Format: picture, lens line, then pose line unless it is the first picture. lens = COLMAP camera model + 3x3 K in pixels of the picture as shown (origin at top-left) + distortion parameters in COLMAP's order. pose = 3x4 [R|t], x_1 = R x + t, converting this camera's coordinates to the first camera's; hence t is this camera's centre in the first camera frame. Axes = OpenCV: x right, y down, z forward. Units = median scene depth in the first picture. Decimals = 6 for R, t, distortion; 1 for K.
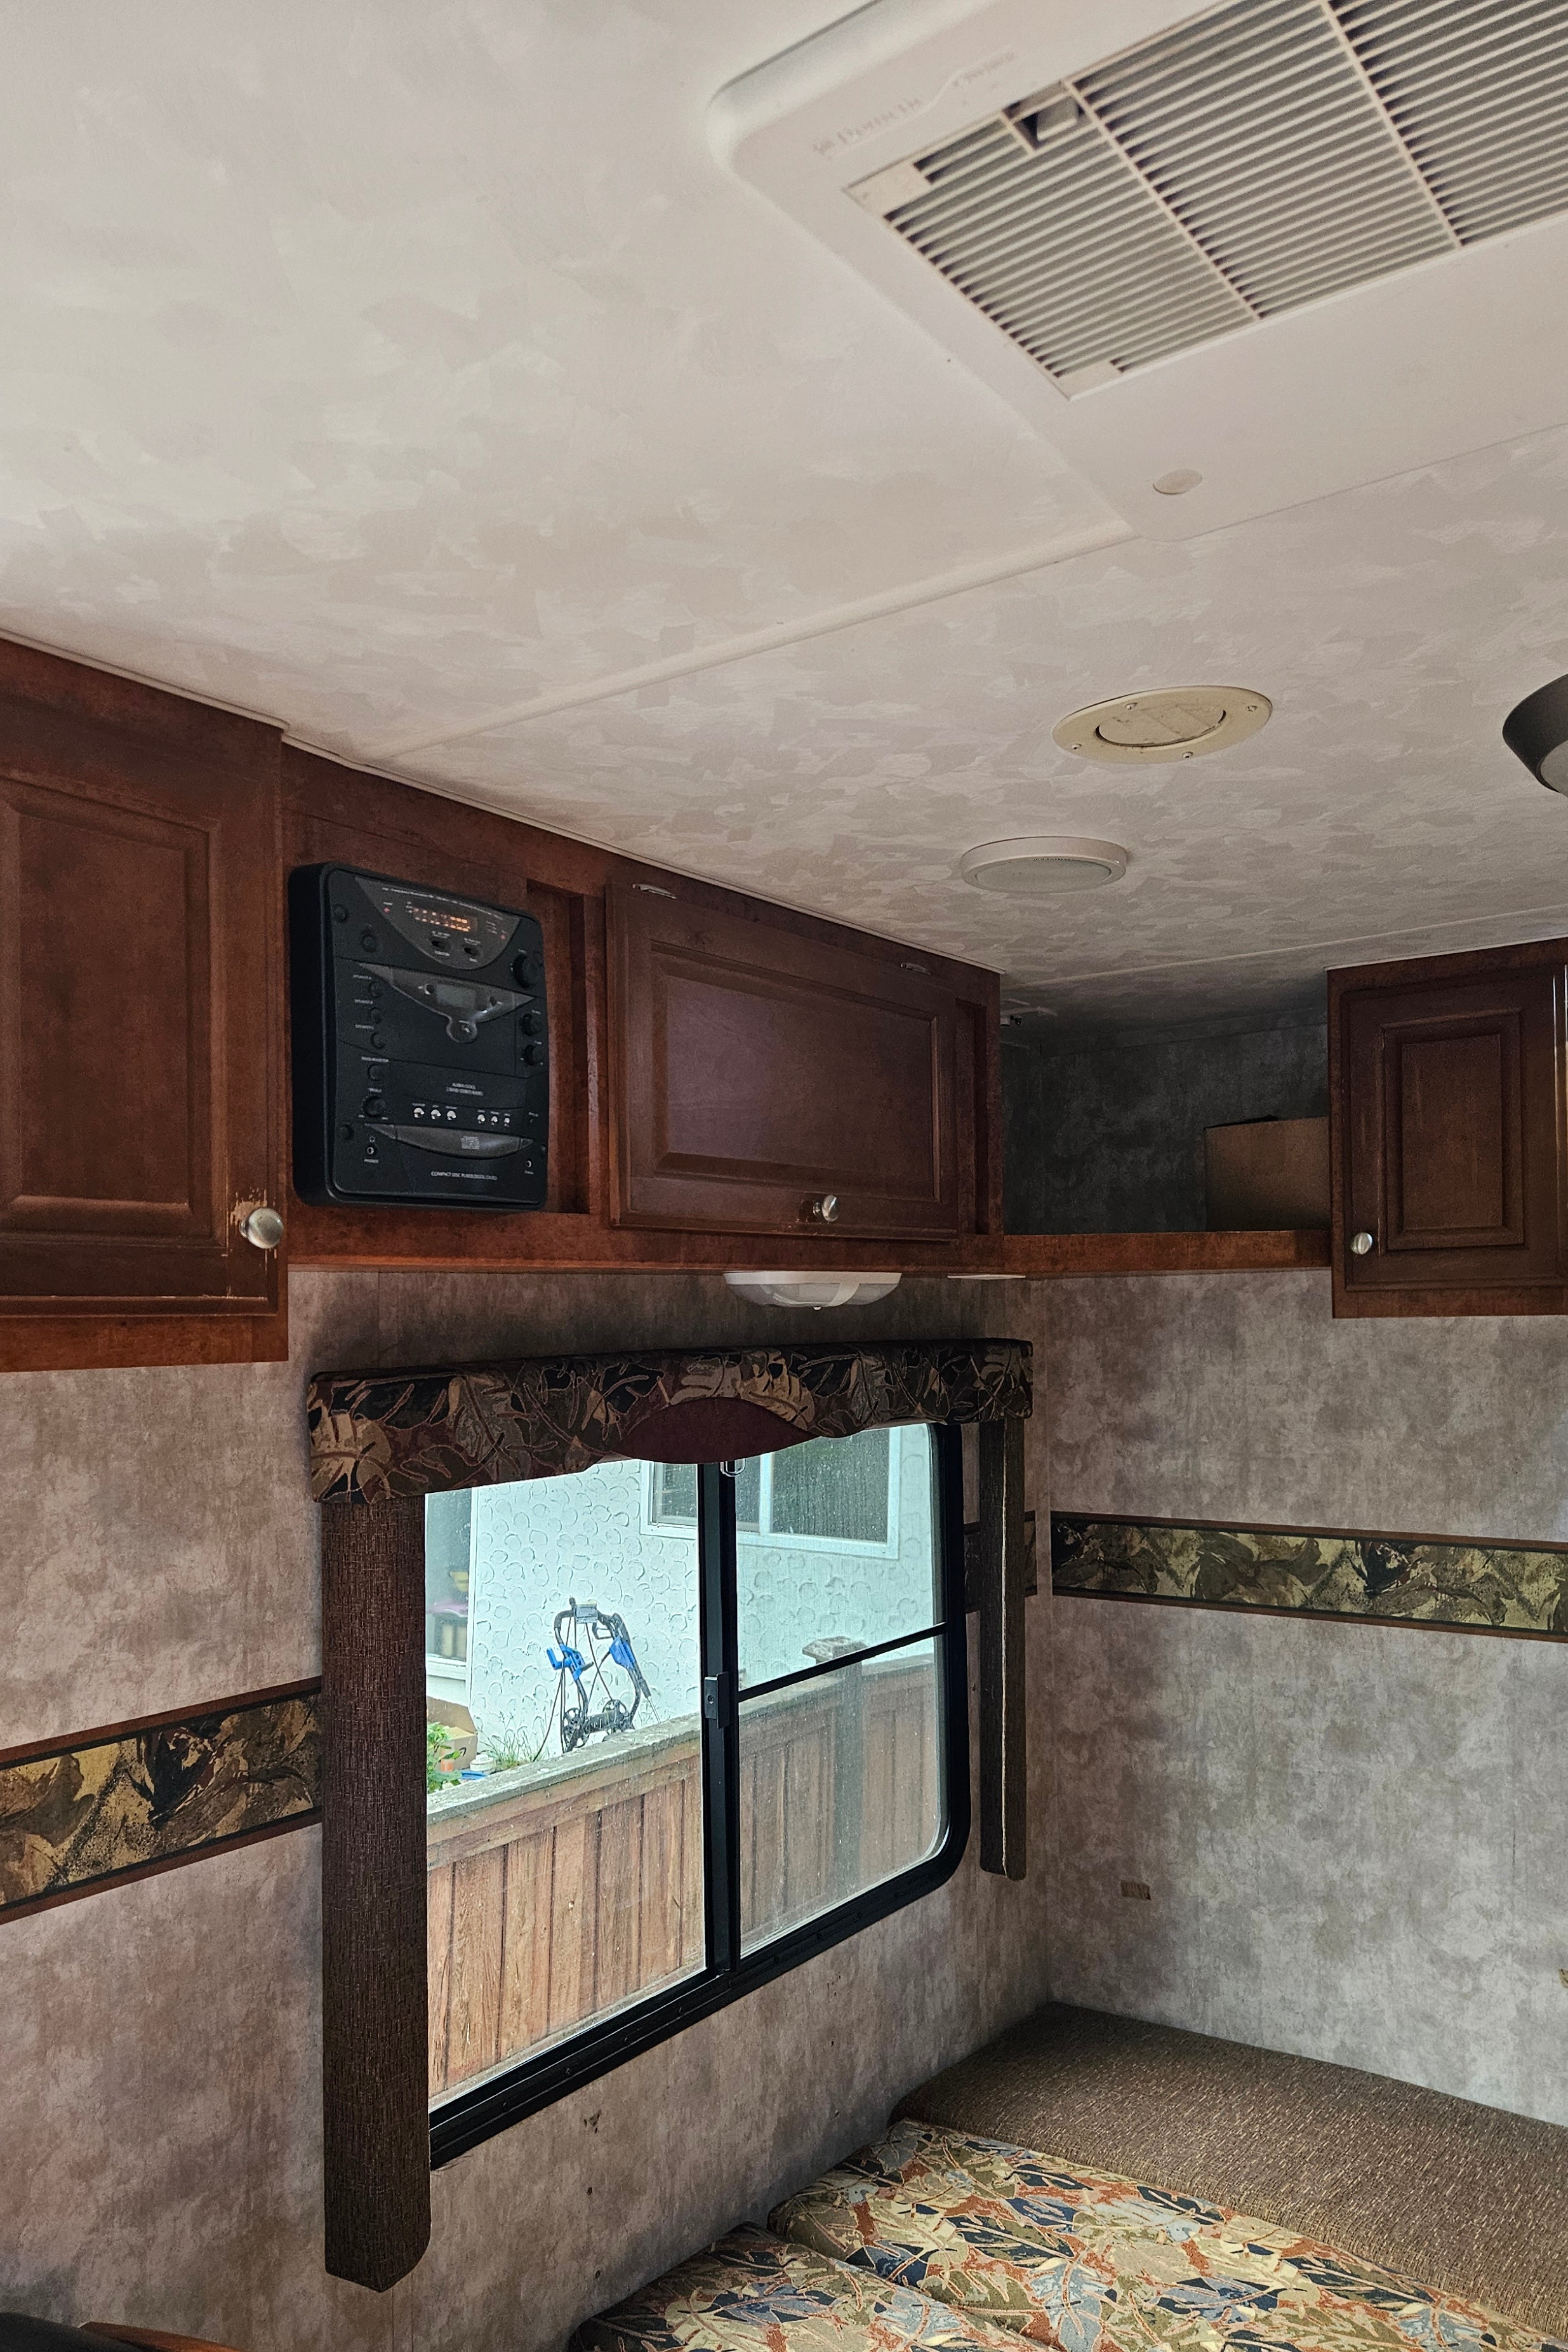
lens RADIAL K [[1736.1, 0, 776.0], [0, 1736.1, 1286.9], [0, 0, 1]] dist [0.083655, -0.078150]
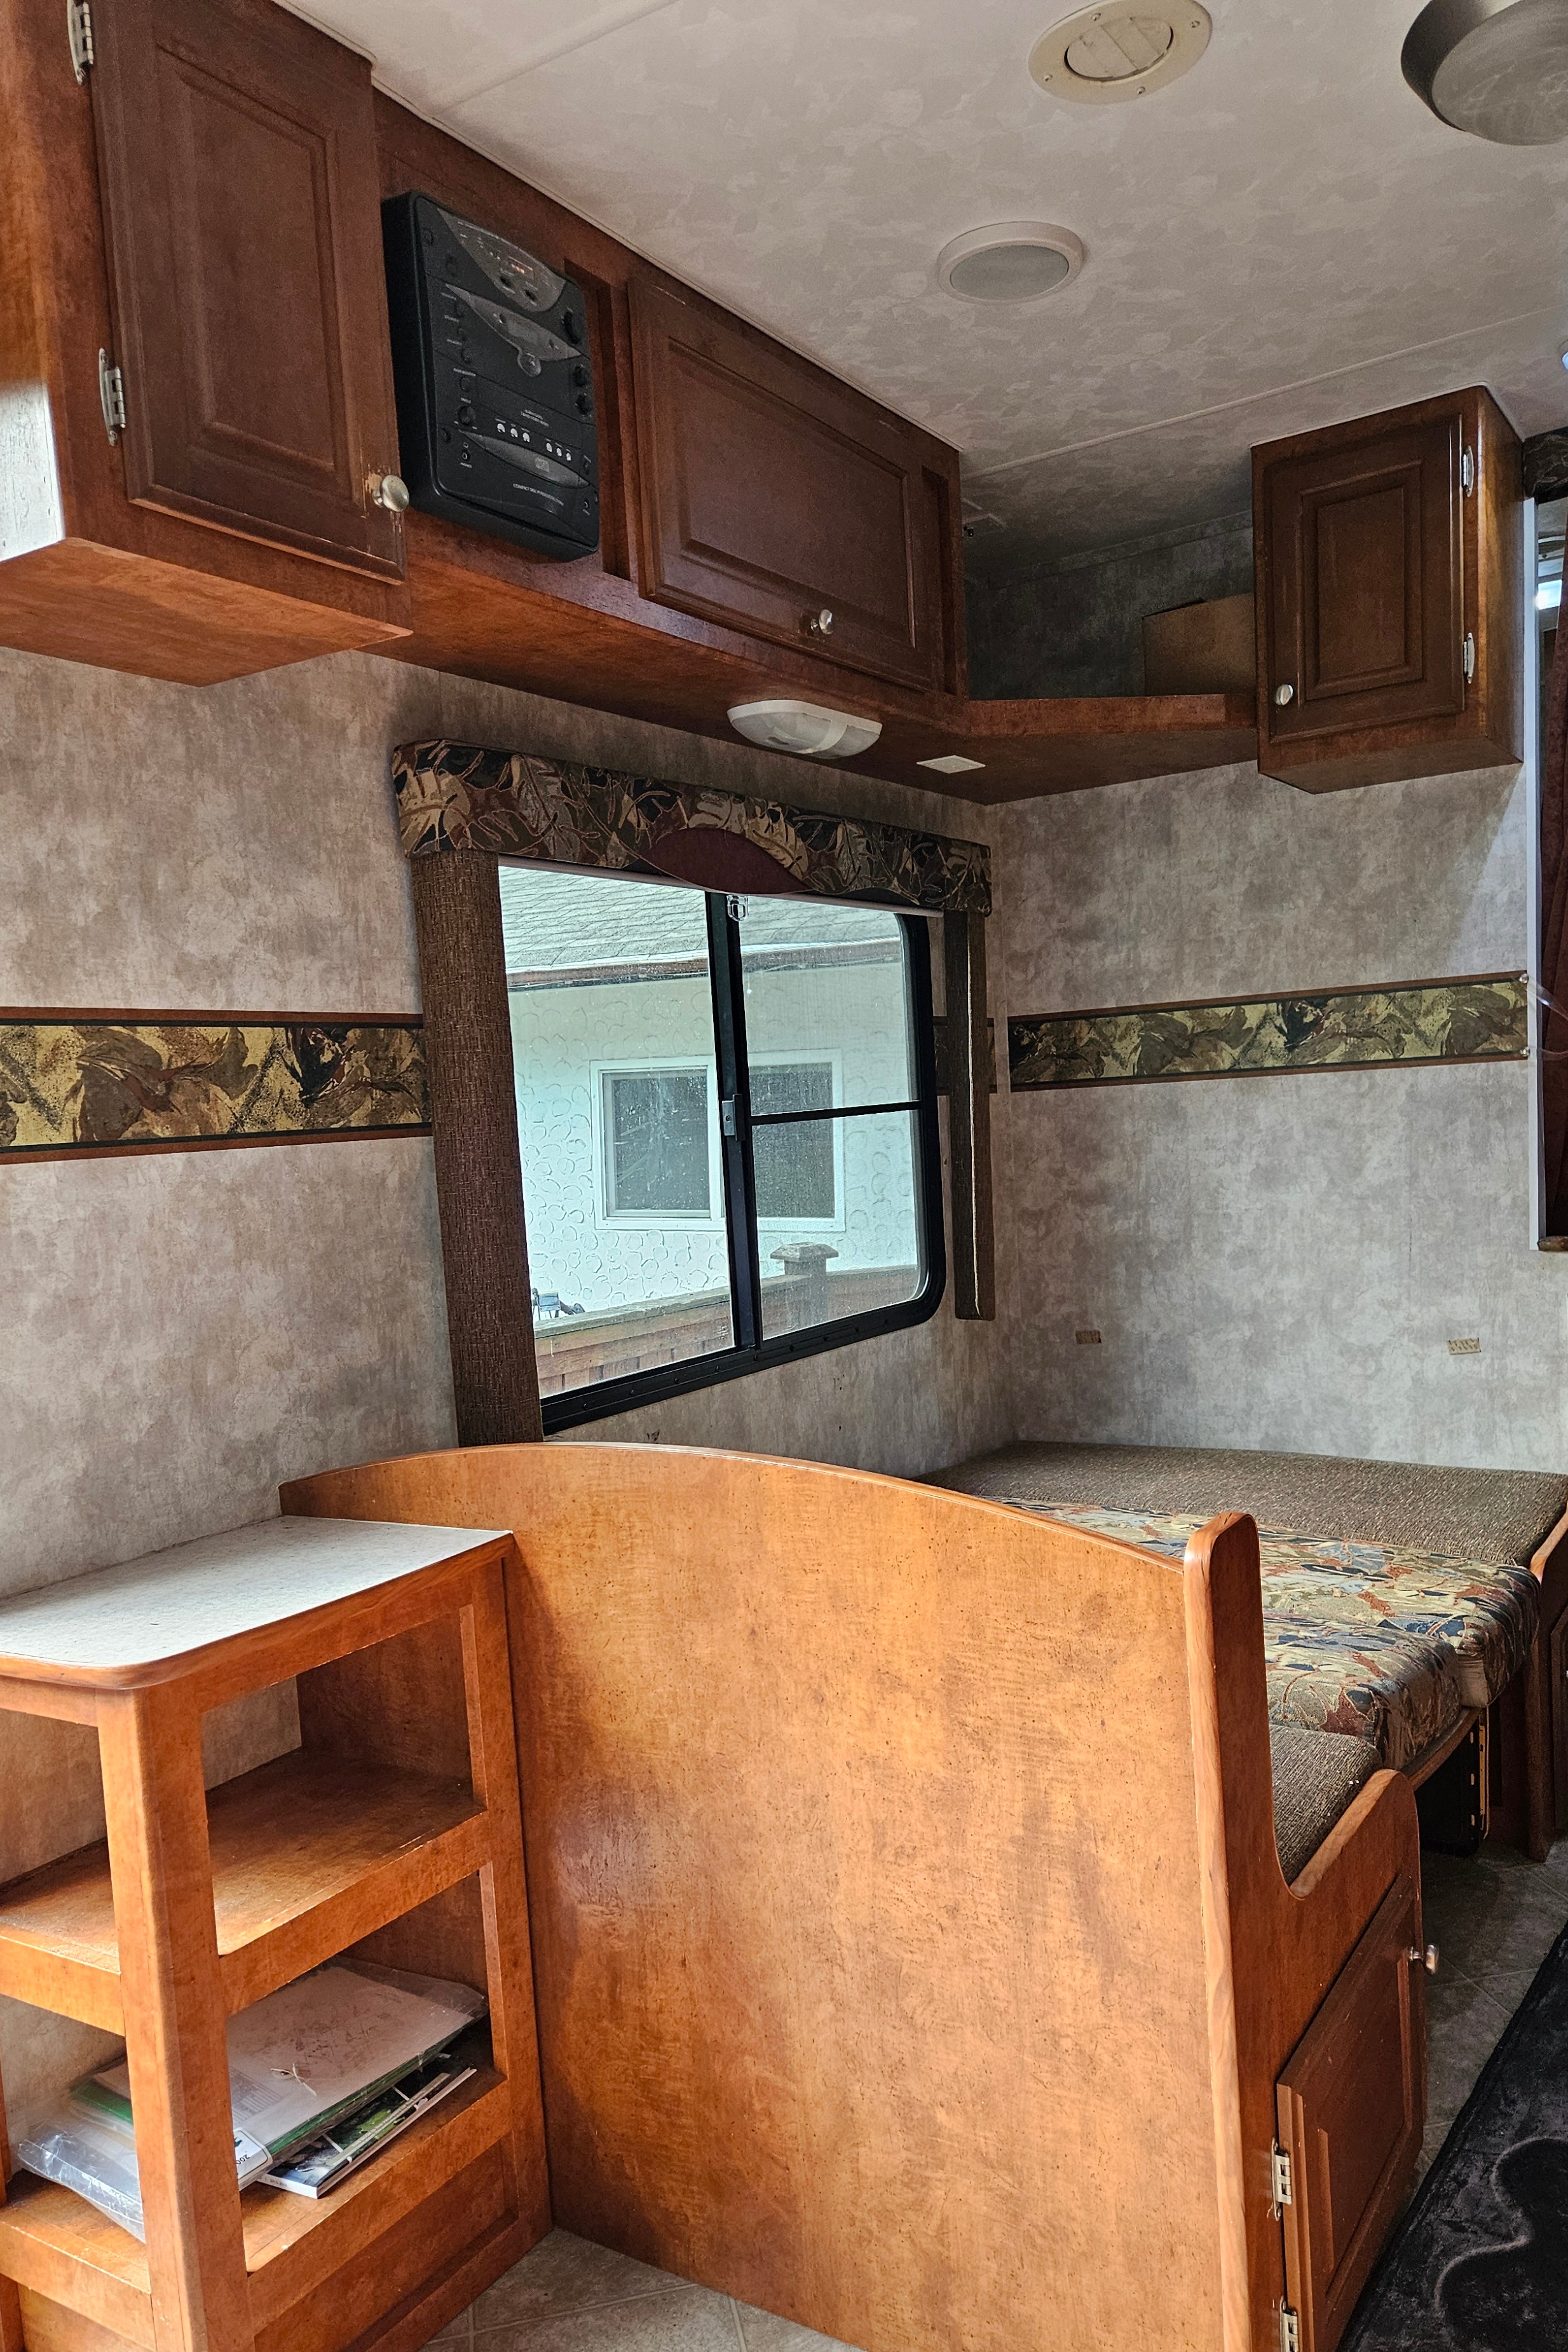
lens RADIAL K [[1742.3, 0, 776.5], [0, 1742.3, 1272.6], [0, 0, 1]] dist [0.079541, -0.071289]
pose [[0.997938, -0.047065, 0.043634, -0.054593], [0.042041, 0.993080, 0.109661, 0.190911], [-0.048493, -0.107601, 0.993011, -0.142939]]
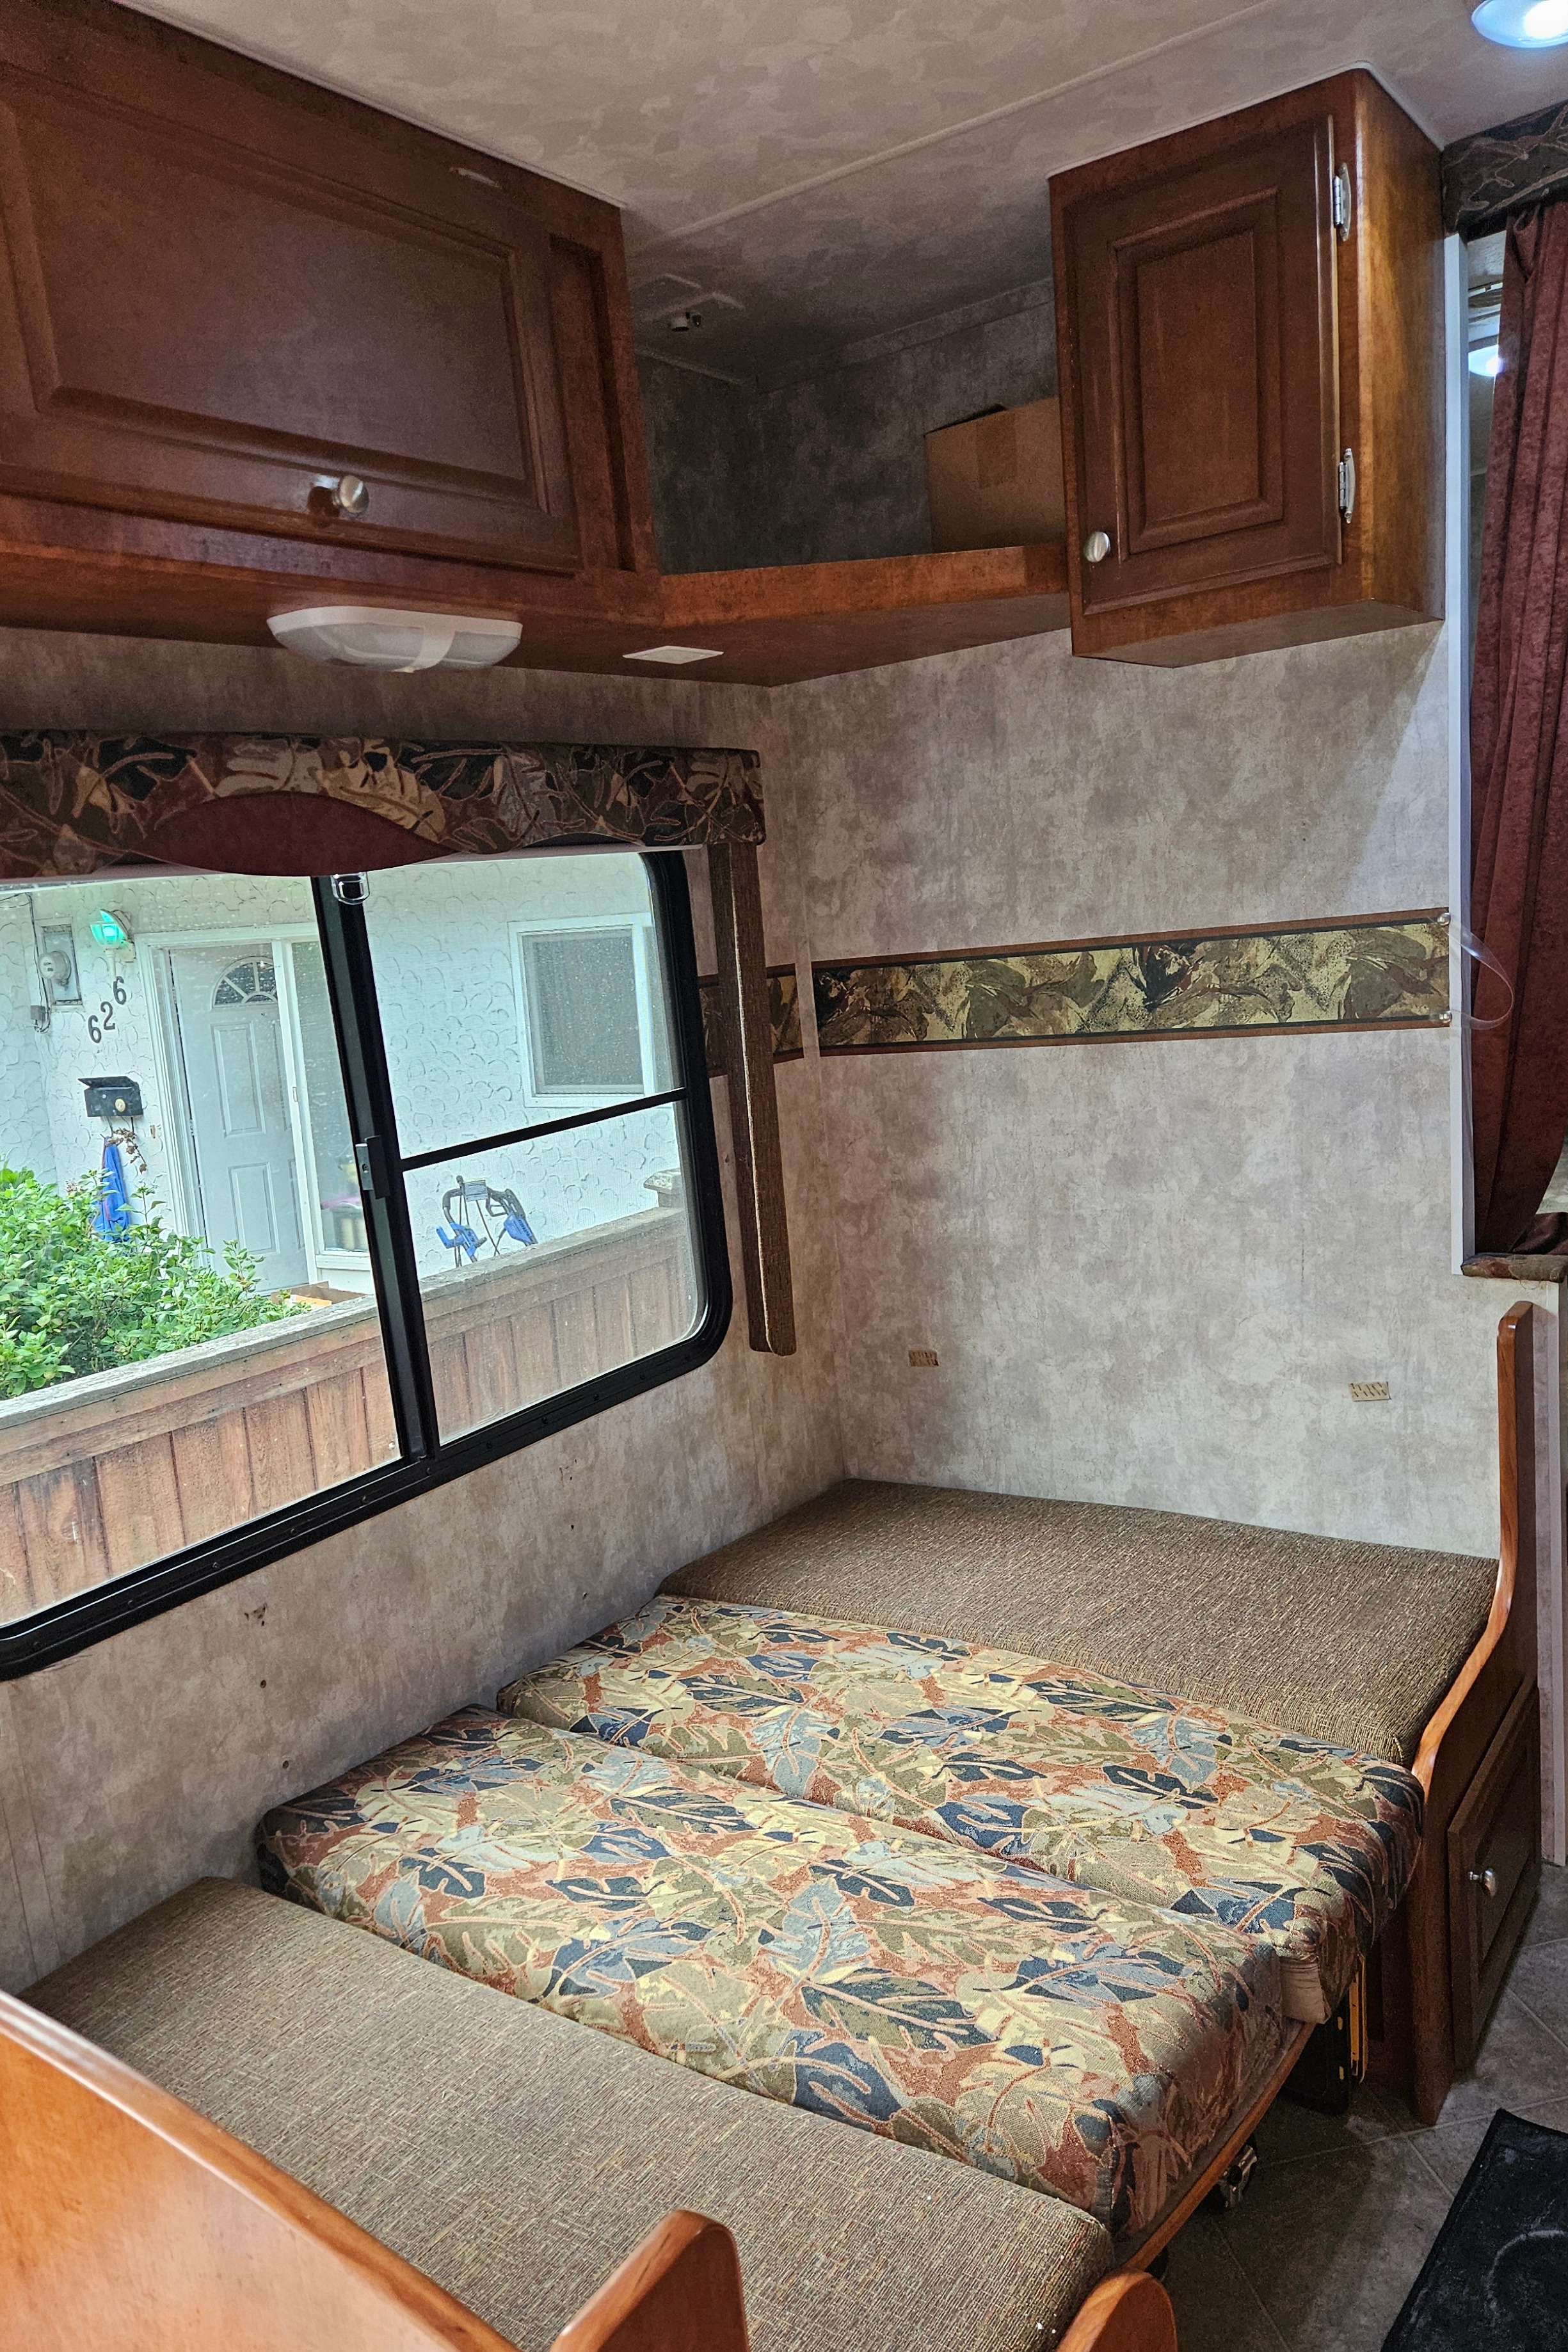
lens RADIAL K [[1739.9, 0, 761.0], [0, 1739.9, 1282.6], [0, 0, 1]] dist [0.083810, -0.071740]
pose [[0.996342, -0.085446, 0.000737, 0.138465], [0.083108, 0.971007, 0.224140, 0.101402], [-0.019868, -0.223258, 0.974557, 0.120243]]
